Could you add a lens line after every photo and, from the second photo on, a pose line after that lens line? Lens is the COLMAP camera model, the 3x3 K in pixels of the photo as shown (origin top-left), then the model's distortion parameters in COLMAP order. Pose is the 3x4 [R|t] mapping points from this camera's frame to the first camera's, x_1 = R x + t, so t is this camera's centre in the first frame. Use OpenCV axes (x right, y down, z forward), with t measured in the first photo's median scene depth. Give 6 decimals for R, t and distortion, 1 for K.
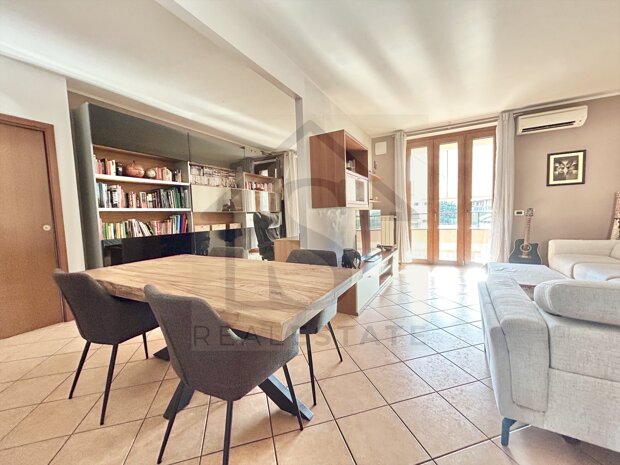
lens RADIAL K [[249.8, 0, 311.0], [0, 249.8, 232.1], [0, 0, 1]] dist [-0.001529, -0.000479]
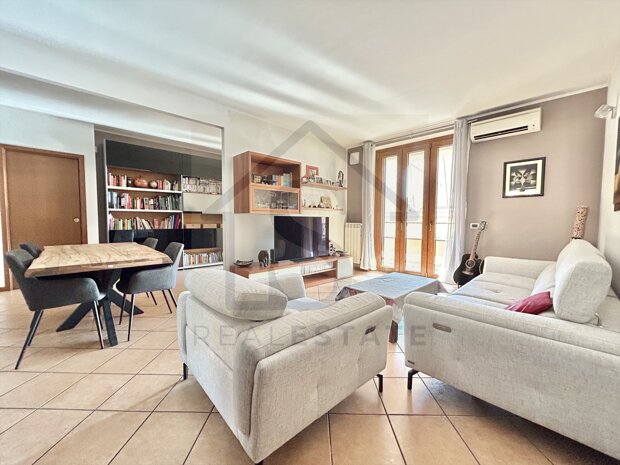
lens RADIAL K [[249.8, 0, 311.2], [0, 249.8, 233.8], [0, 0, 1]] dist [-0.001529, -0.000479]
pose [[0.957149, 0.056304, -0.284069, 0.577281], [-0.058784, 0.998271, -0.000206, -0.013034], [0.283566, 0.016896, 0.958804, -0.068074]]
